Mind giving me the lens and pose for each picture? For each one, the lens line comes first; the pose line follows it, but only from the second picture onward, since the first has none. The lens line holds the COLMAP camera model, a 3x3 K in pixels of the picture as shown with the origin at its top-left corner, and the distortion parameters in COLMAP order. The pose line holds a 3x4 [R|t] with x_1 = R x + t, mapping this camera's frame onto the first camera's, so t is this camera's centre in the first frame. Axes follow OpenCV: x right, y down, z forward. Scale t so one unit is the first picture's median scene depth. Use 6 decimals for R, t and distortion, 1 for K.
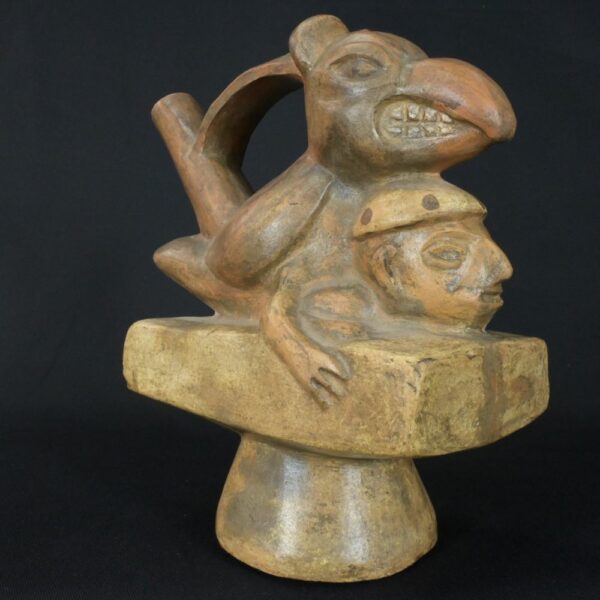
lens RADIAL K [[884.8, 0, 300.5], [0, 884.8, 299.4], [0, 0, 1]] dist [-0.012935, 0.000000]
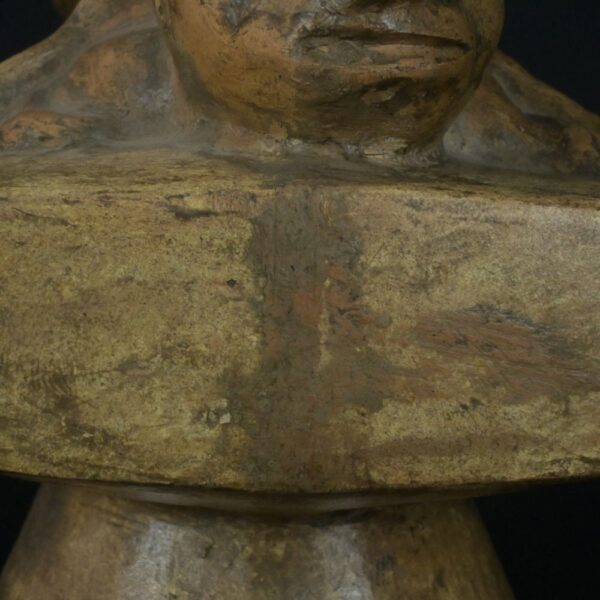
lens RADIAL K [[2201.5, 0, 300.0], [0, 2201.5, 300.6], [0, 0, 1]] dist [0.088316, 0.000000]
pose [[0.677523, 0.075442, -0.731622, 0.784847], [-0.064860, 0.996979, 0.042740, 0.055758], [0.732636, 0.018496, 0.680369, 0.429695]]
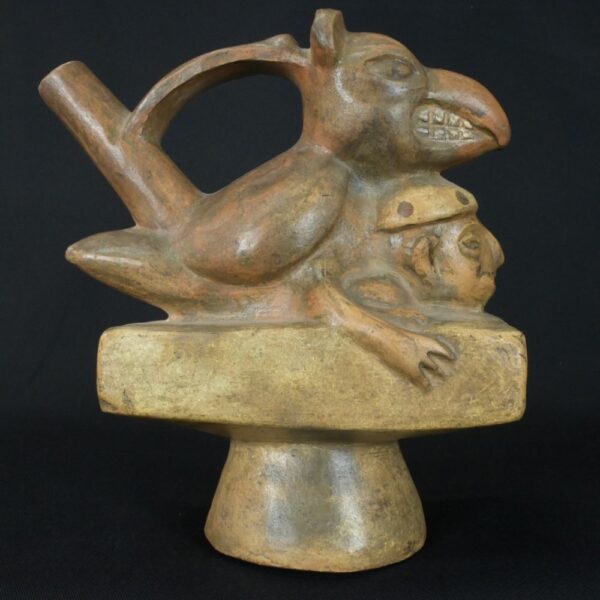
lens RADIAL K [[884.8, 0, 300.2], [0, 884.8, 299.5], [0, 0, 1]] dist [-0.012935, 0.000000]
pose [[0.708459, -0.044245, 0.704364, -0.765393], [0.056545, 0.998383, 0.005841, 0.000821], [-0.703483, 0.035690, 0.709815, 0.338298]]
